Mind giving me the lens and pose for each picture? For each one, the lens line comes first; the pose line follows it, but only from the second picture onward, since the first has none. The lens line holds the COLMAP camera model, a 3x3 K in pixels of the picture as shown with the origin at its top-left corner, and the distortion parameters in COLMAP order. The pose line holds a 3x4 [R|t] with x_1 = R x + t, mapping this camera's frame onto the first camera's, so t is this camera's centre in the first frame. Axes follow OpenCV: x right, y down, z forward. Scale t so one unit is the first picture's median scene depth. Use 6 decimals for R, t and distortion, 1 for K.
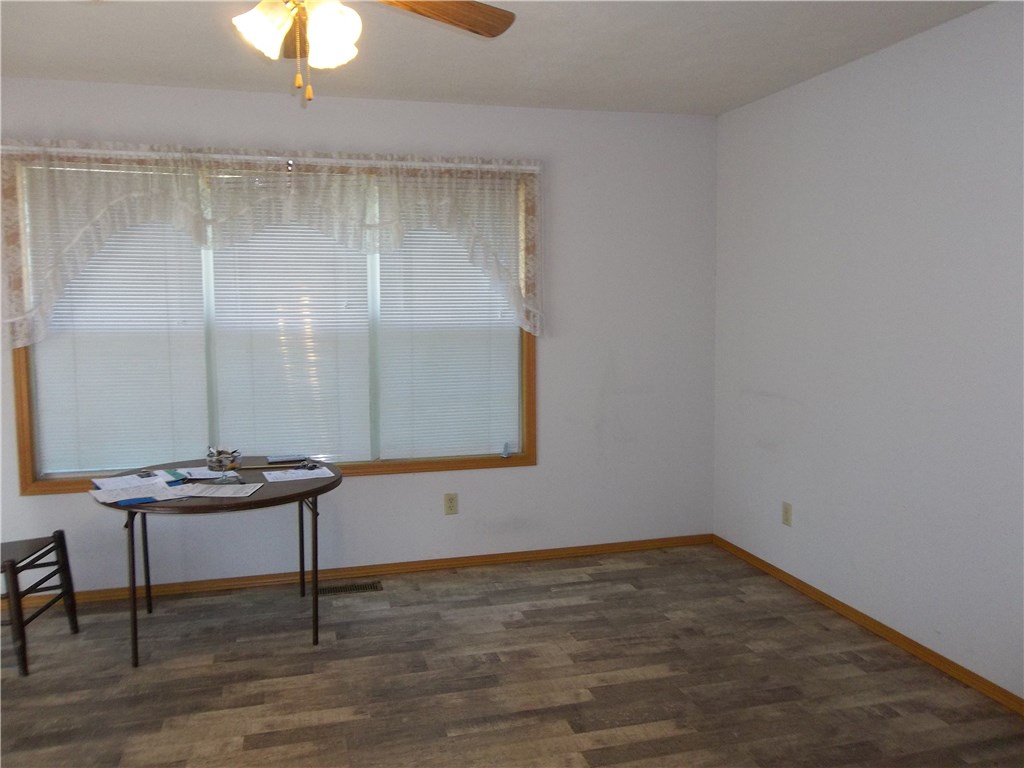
lens RADIAL K [[827.2, 0, 514.2], [0, 827.2, 384.8], [0, 0, 1]] dist [-0.007460, -0.002334]
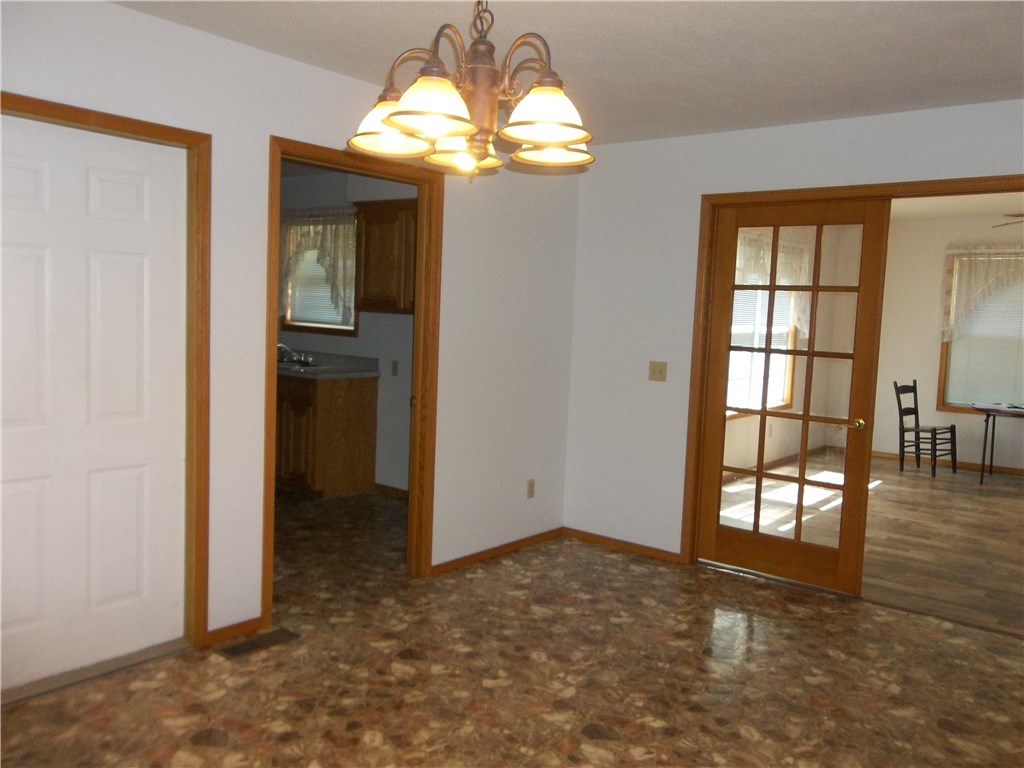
lens RADIAL K [[827.2, 0, 510.2], [0, 827.2, 385.8], [0, 0, 1]] dist [-0.007460, -0.002334]
pose [[0.557492, 0.088875, -0.825411, 0.560795], [-0.120476, 0.992389, 0.025483, 0.150549], [0.821394, 0.085236, 0.563956, -1.145829]]
